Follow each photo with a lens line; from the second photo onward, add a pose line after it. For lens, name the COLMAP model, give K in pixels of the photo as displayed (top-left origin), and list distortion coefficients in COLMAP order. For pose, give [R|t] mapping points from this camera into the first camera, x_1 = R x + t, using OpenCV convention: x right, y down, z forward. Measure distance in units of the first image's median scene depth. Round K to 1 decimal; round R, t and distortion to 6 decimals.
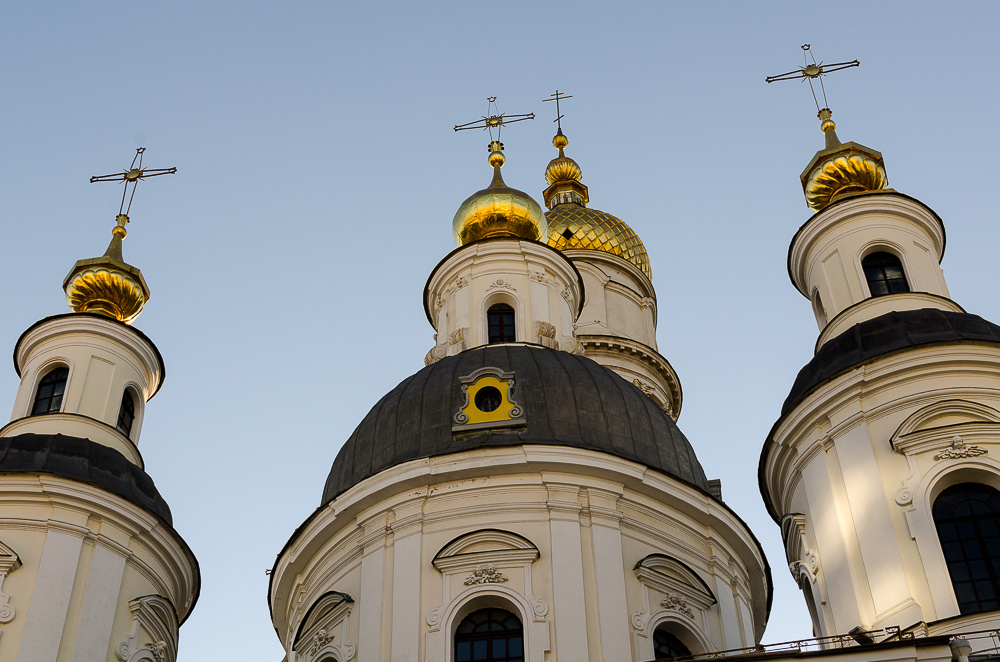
lens RADIAL K [[1479.1, 0, 497.7], [0, 1479.1, 332.5], [0, 0, 1]] dist [0.011403, 0.000000]
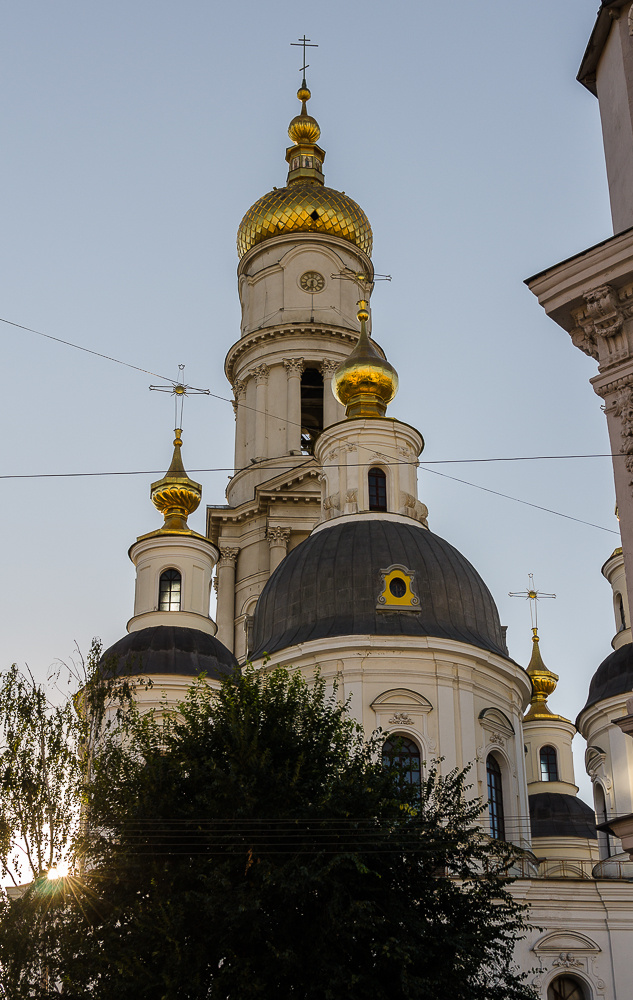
lens RADIAL K [[1518.6, 0, 317.7], [0, 1518.6, 499.2], [0, 0, 1]] dist [-0.001780, 0.000000]
pose [[0.966884, 0.135425, 0.216324, -0.456451], [-0.194125, 0.940501, 0.278878, -0.484376], [-0.165686, -0.311637, 0.935645, -0.497522]]
